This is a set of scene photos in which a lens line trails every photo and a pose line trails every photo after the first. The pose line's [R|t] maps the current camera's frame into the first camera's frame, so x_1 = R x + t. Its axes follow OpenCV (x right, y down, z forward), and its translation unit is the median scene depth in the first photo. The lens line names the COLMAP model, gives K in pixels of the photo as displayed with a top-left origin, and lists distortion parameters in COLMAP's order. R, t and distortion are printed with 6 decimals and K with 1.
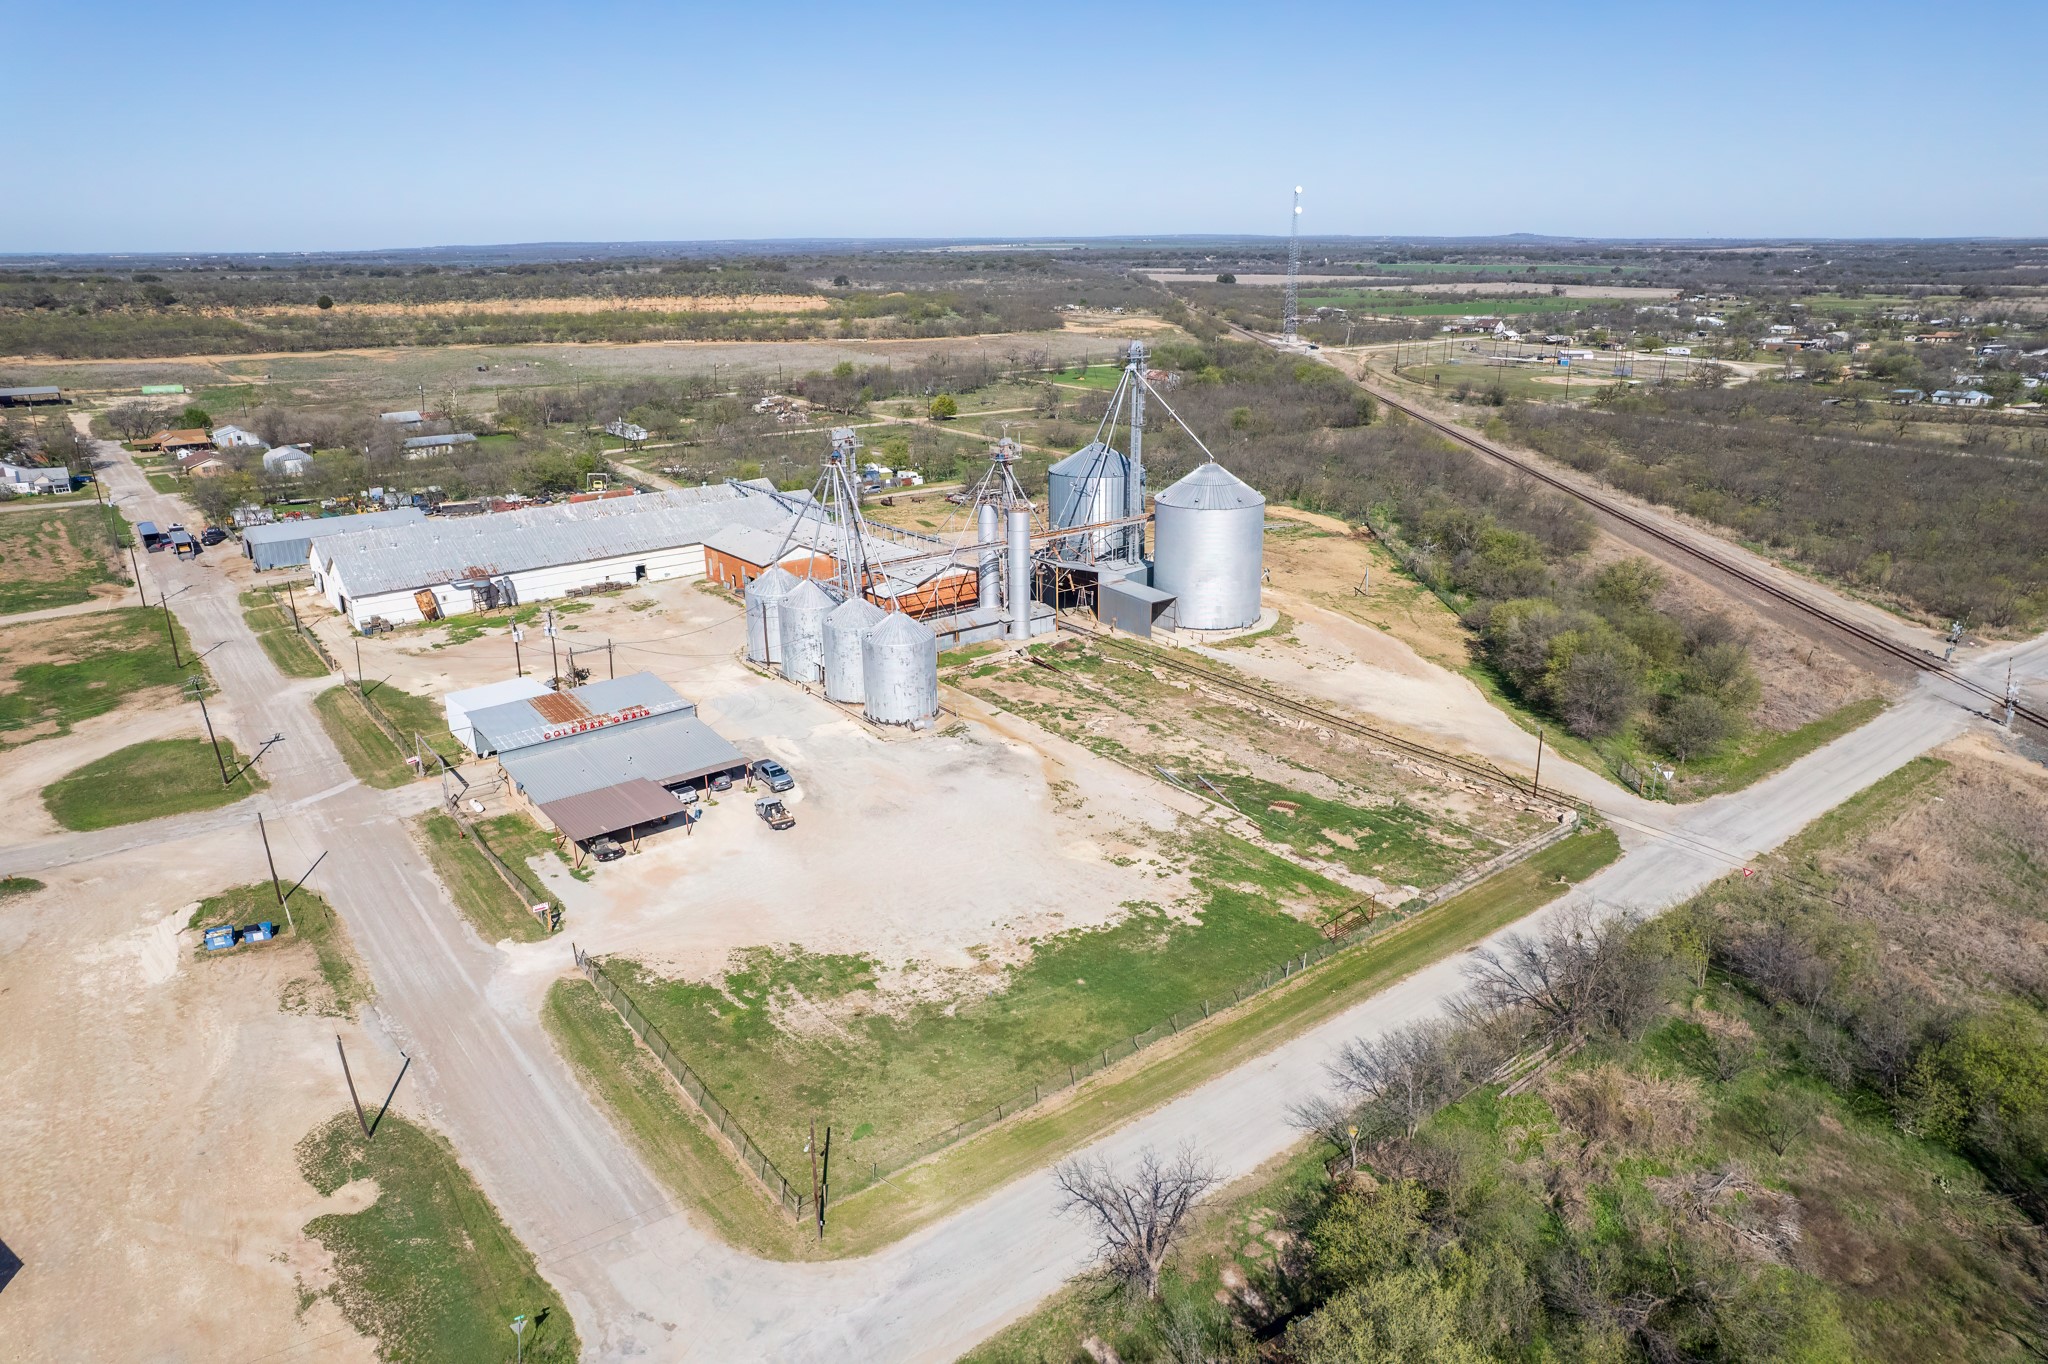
lens RADIAL K [[1309.2, 0, 1030.7], [0, 1309.2, 680.6], [0, 0, 1]] dist [-0.067035, 0.050081]
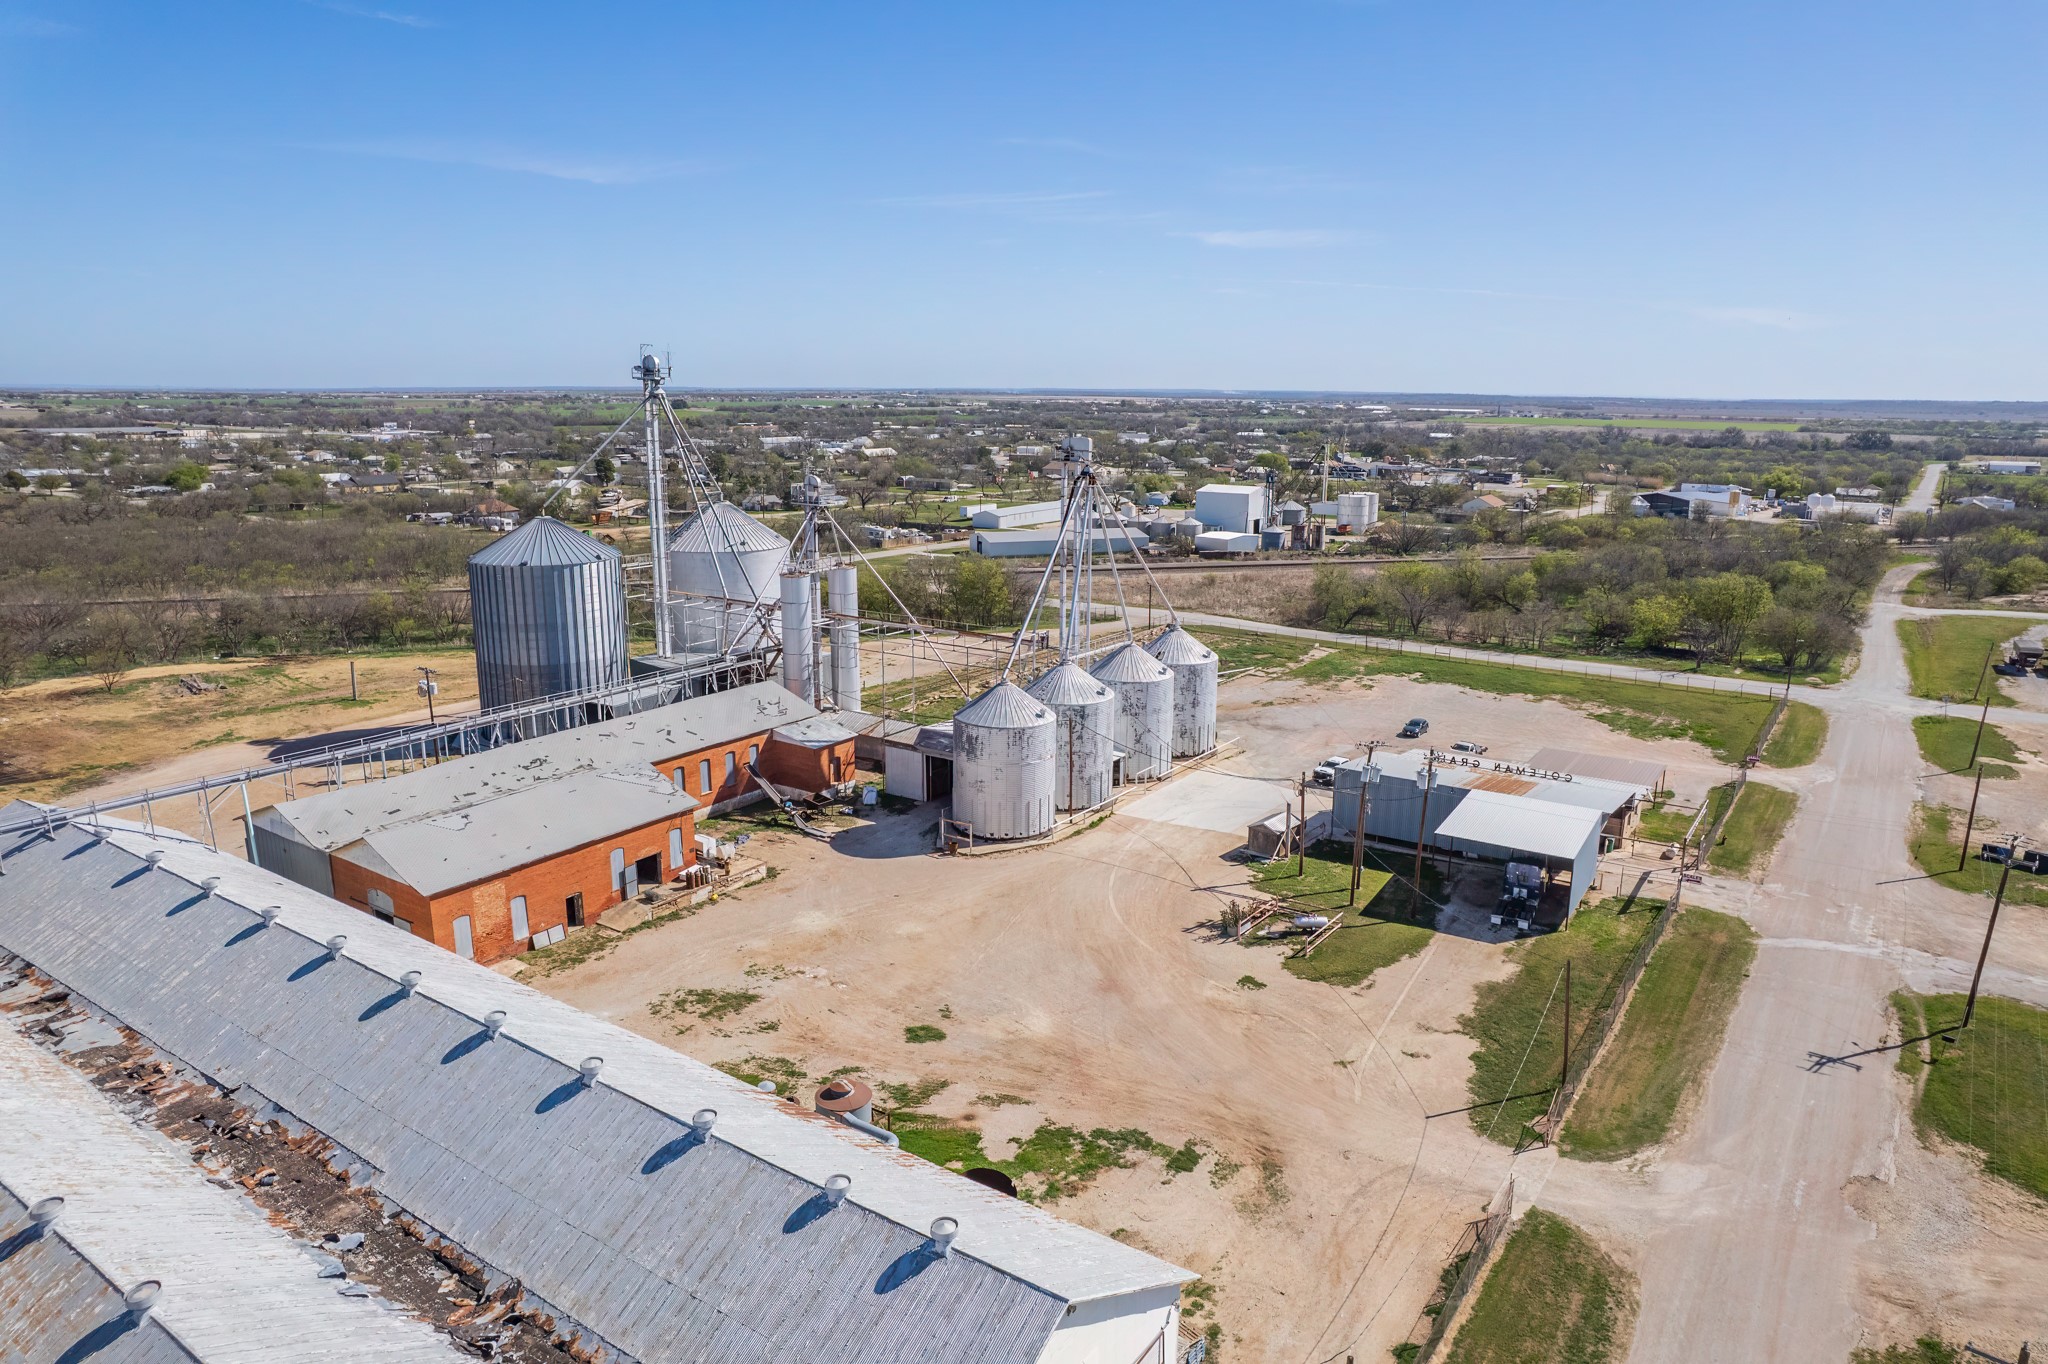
lens RADIAL K [[1309.2, 0, 1031.6], [0, 1309.2, 683.9], [0, 0, 1]] dist [-0.067035, 0.050081]
pose [[-0.296382, -0.205652, 0.932666, -0.992224], [0.302047, 0.906237, 0.295808, -0.339995], [-0.906049, 0.369381, -0.206476, 1.423687]]
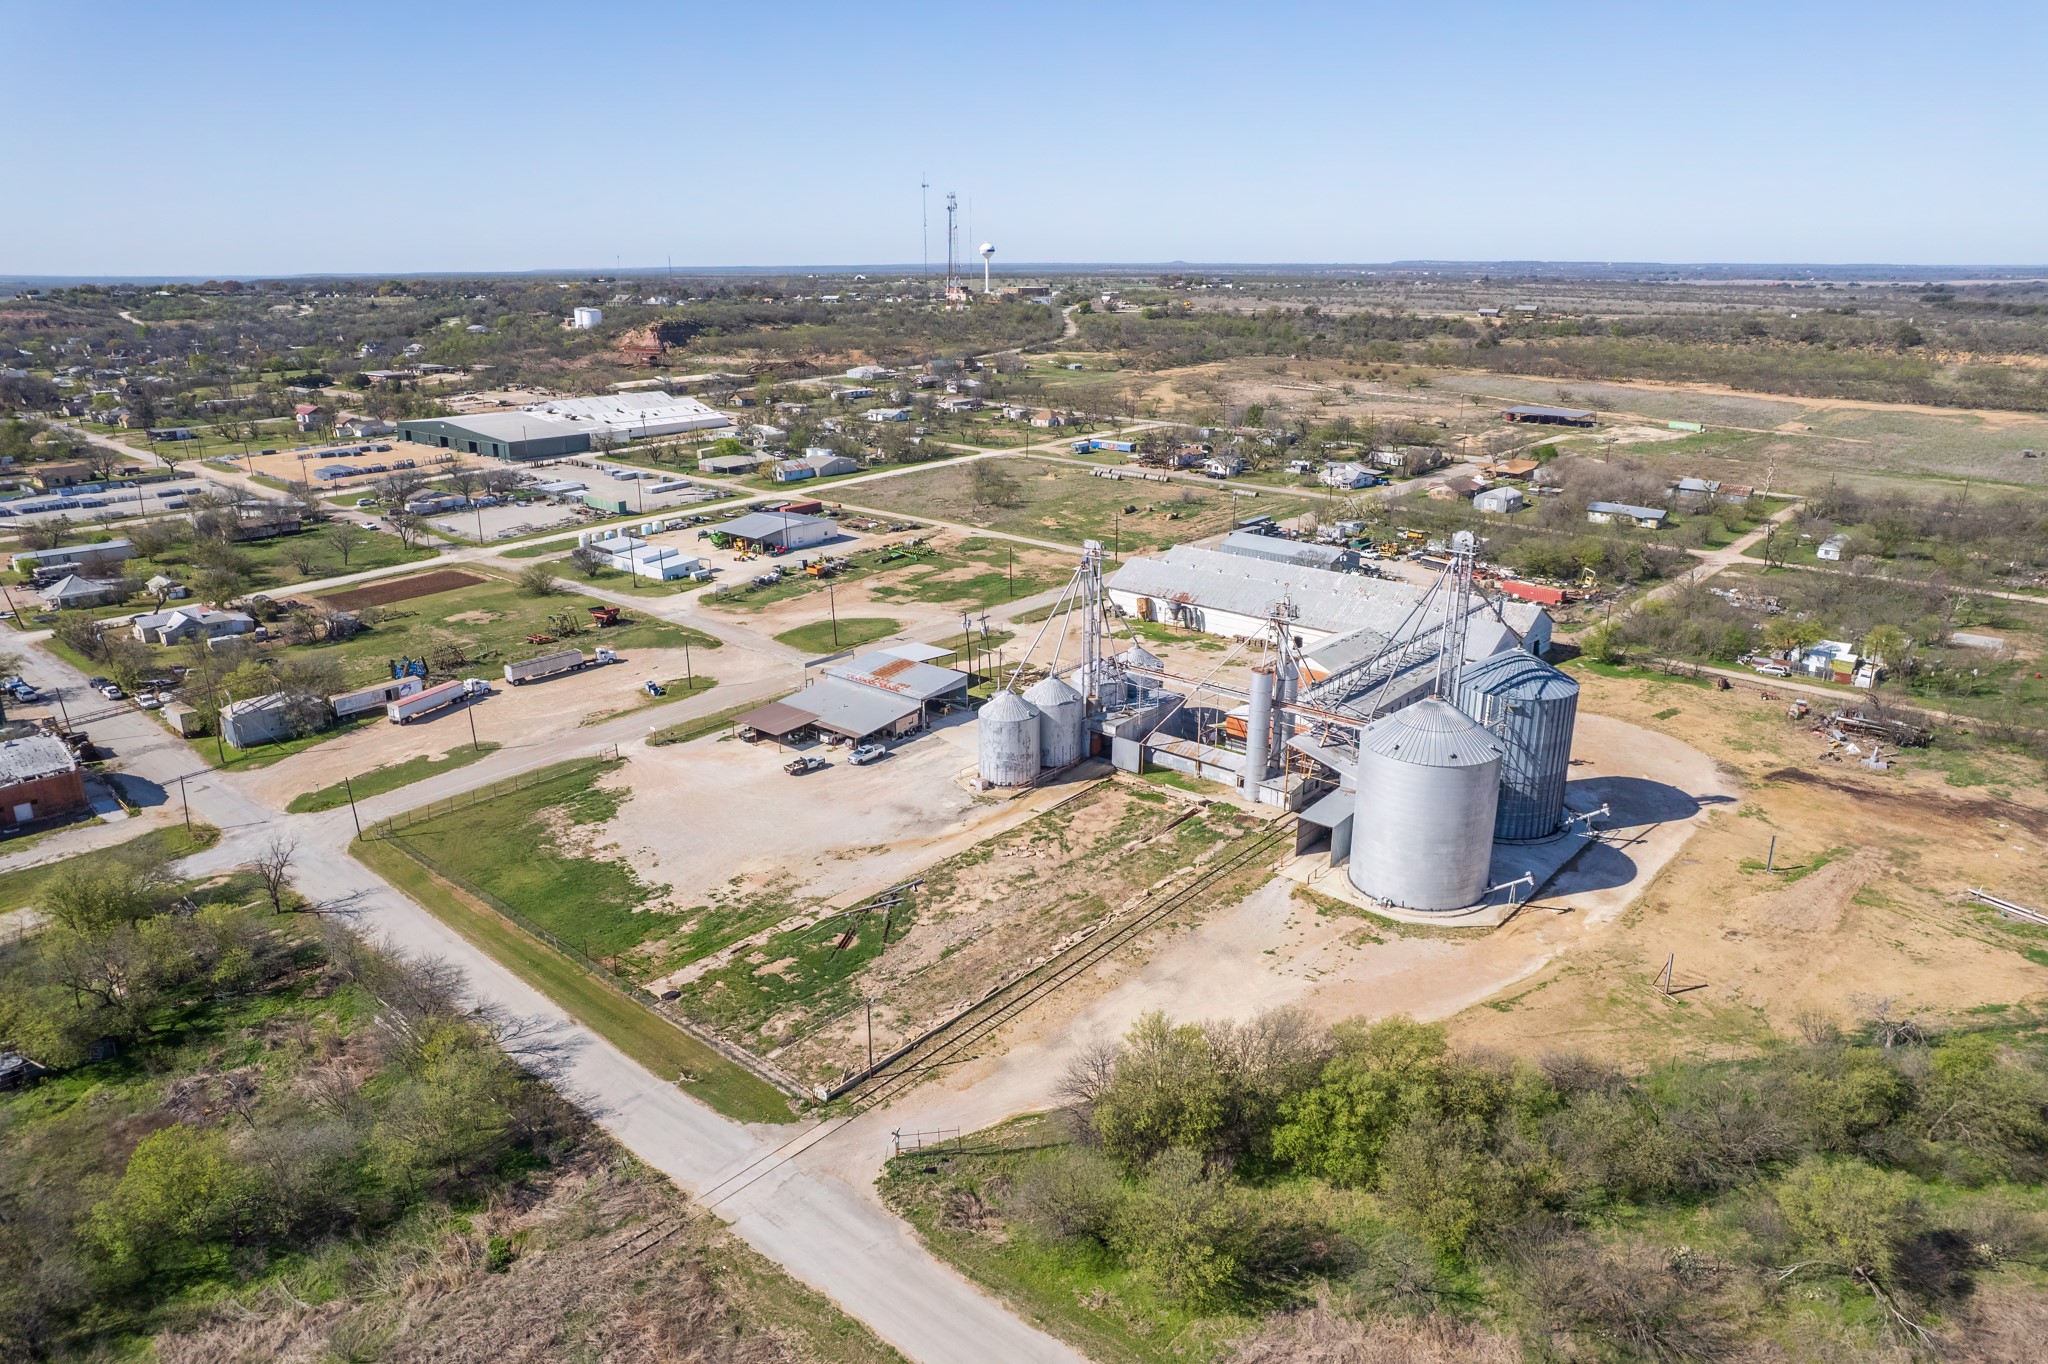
lens RADIAL K [[1309.2, 0, 1029.5], [0, 1309.2, 686.0], [0, 0, 1]] dist [-0.067035, 0.050081]
pose [[0.190254, 0.313862, -0.930212, 1.122938], [-0.314167, 0.917156, 0.245201, -0.396278], [0.930109, 0.245592, 0.273098, 0.767157]]
